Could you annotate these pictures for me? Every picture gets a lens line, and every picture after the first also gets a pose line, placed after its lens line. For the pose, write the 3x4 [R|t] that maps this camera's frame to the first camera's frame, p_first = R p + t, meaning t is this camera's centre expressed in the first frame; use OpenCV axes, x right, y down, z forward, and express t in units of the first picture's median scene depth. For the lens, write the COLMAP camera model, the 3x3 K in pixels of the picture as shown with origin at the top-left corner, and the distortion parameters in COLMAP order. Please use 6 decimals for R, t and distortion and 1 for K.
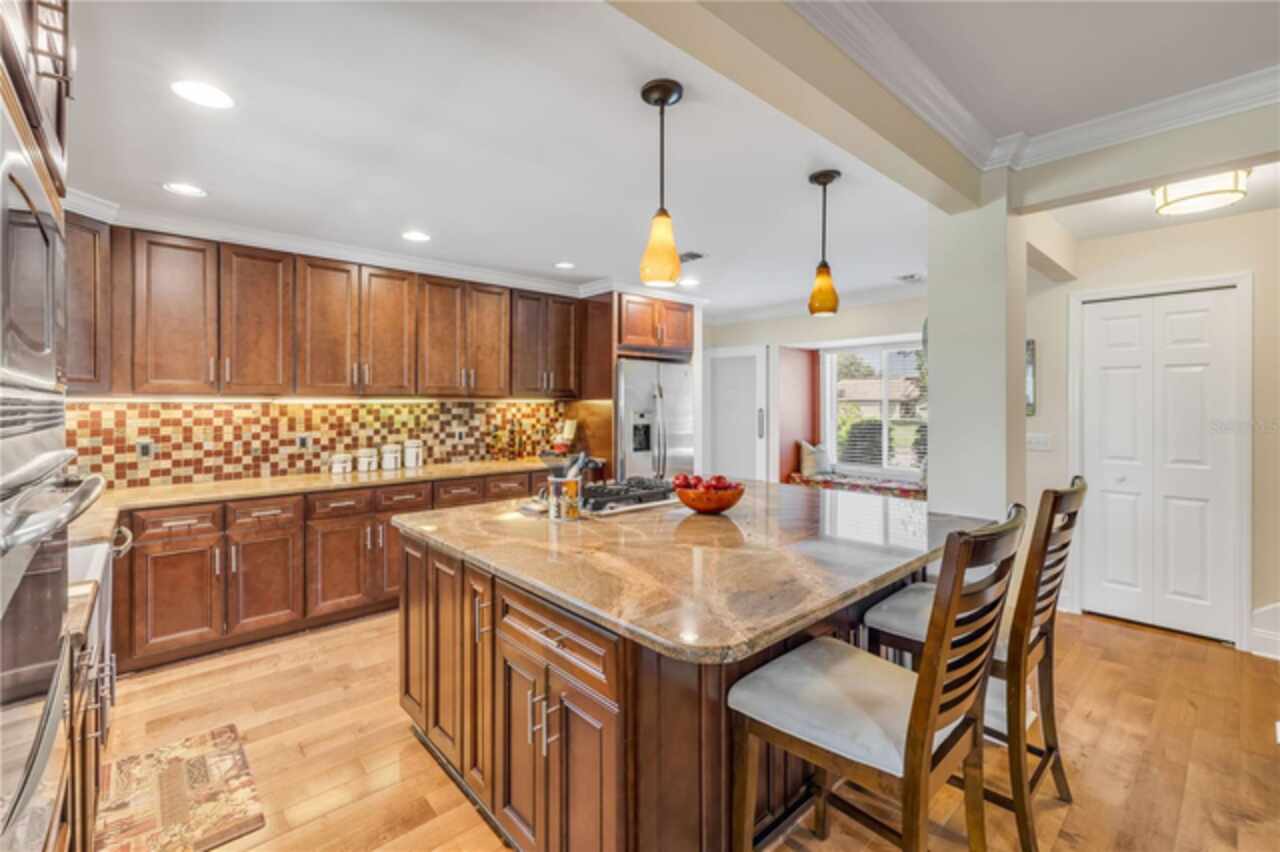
lens RADIAL K [[546.4, 0, 635.1], [0, 546.4, 406.4], [0, 0, 1]] dist [-0.002494, 0.001160]
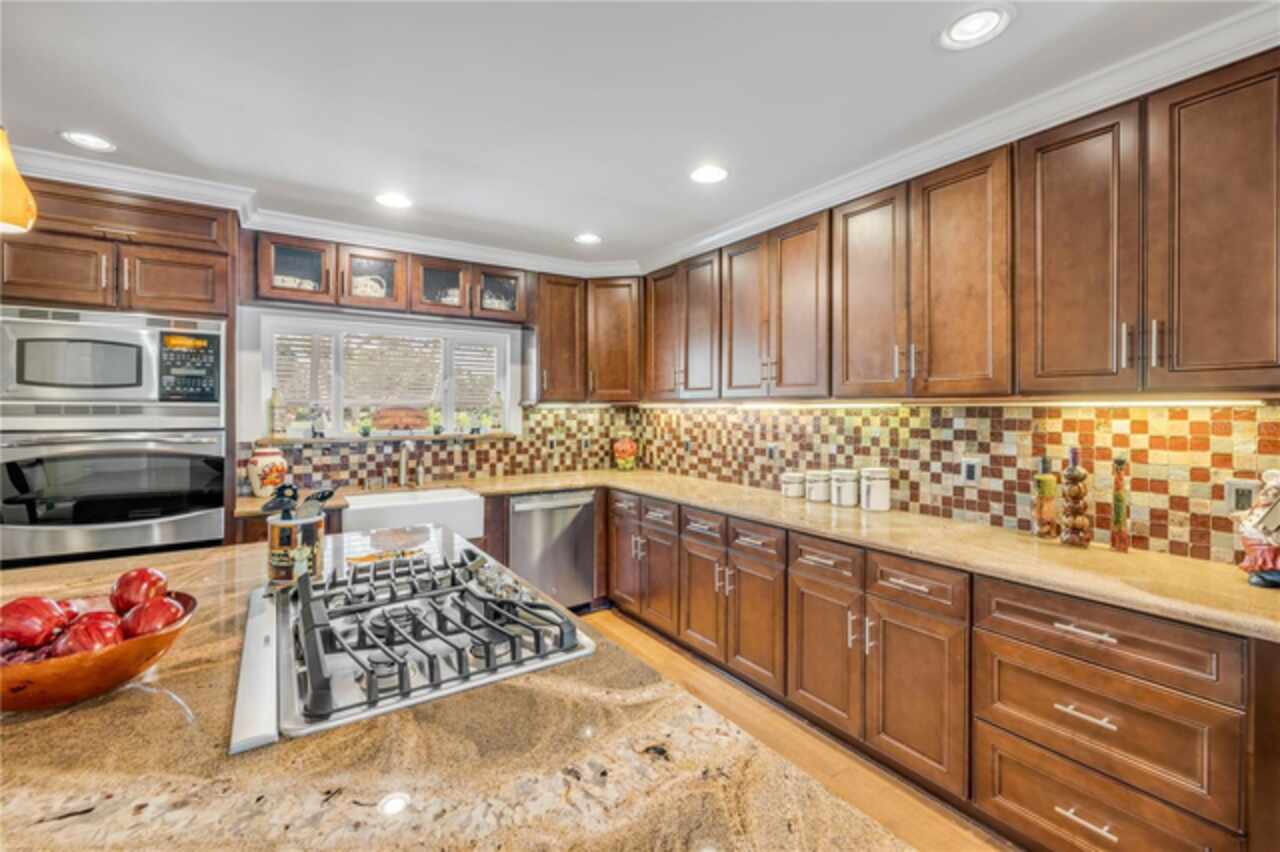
lens RADIAL K [[546.4, 0, 644.7], [0, 546.4, 413.3], [0, 0, 1]] dist [-0.002494, 0.001160]
pose [[-0.140282, 0.007299, -0.990085, 0.277822], [-0.008456, 0.999928, 0.008569, -0.003763], [0.990075, 0.009574, -0.140211, 0.893229]]
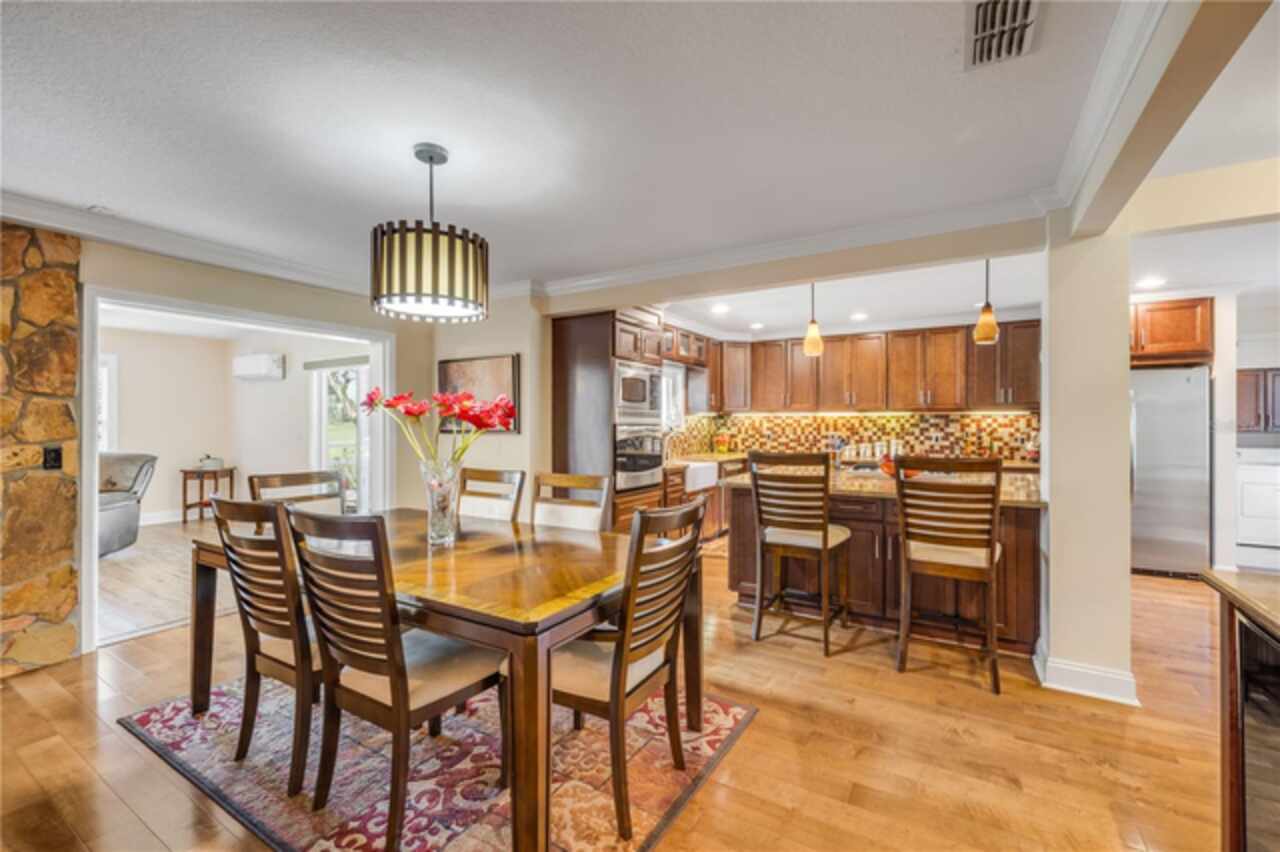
lens RADIAL K [[546.4, 0, 639.1], [0, 546.4, 421.9], [0, 0, 1]] dist [-0.002494, 0.001160]
pose [[0.288982, -0.000382, -0.957334, 0.905156], [-0.006091, 0.999979, -0.002238, 0.021794], [0.957315, 0.006477, 0.288974, -0.129466]]
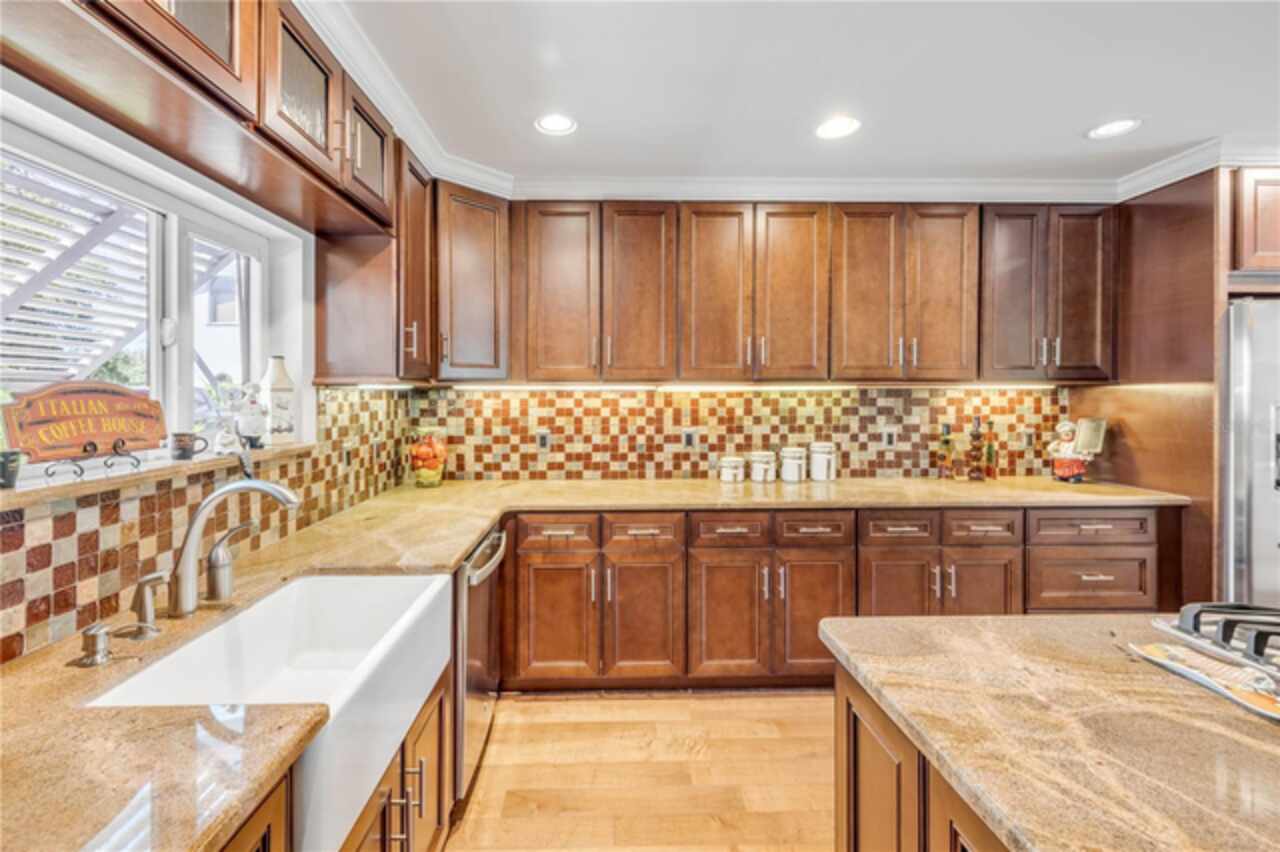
lens RADIAL K [[546.4, 0, 613.1], [0, 546.4, 395.9], [0, 0, 1]] dist [-0.002494, 0.001160]
pose [[0.756155, 0.002496, -0.654388, -0.158439], [-0.001806, 0.999997, 0.001727, 0.000334], [0.654390, -0.000124, 0.756157, 0.304241]]
